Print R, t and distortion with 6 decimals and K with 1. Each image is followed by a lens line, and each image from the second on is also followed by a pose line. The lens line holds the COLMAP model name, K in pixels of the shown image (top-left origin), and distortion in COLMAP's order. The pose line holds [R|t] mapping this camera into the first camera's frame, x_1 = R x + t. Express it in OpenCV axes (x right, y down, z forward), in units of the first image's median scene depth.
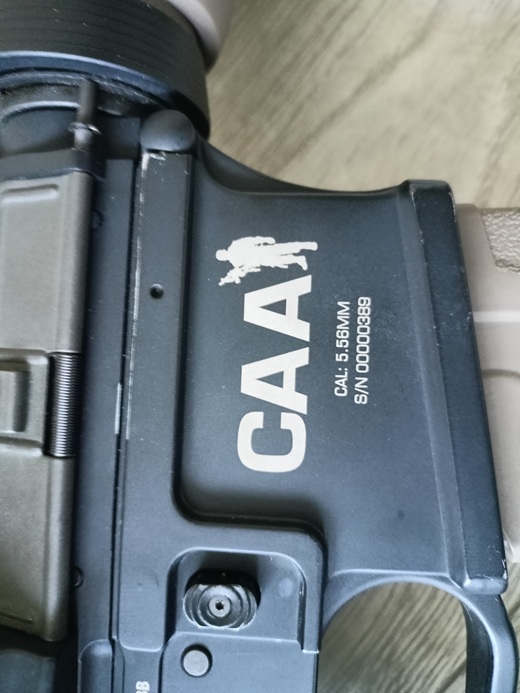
lens RADIAL K [[518.6, 0, 260.0], [0, 518.6, 341.3], [0, 0, 1]] dist [0.004134, -0.031898]
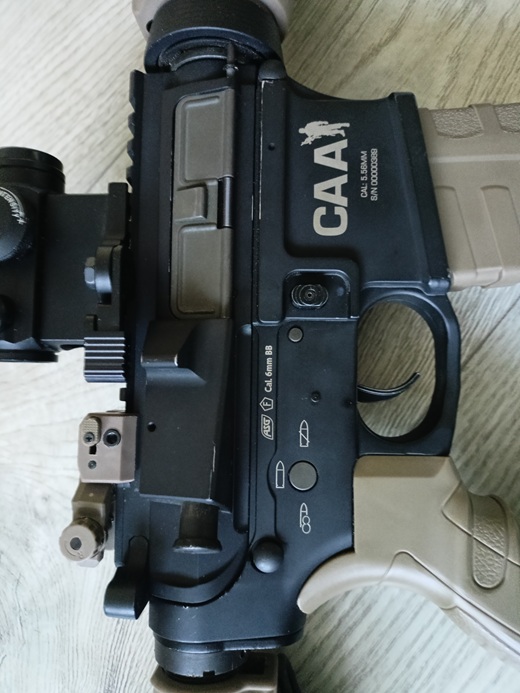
lens RADIAL K [[518.6, 0, 258.9], [0, 518.6, 352.0], [0, 0, 1]] dist [0.004134, -0.031898]
pose [[0.999015, -0.028828, 0.033734, -0.330981], [0.029532, 0.999352, -0.020559, 0.722354], [-0.033119, 0.021535, 0.999219, -0.966265]]
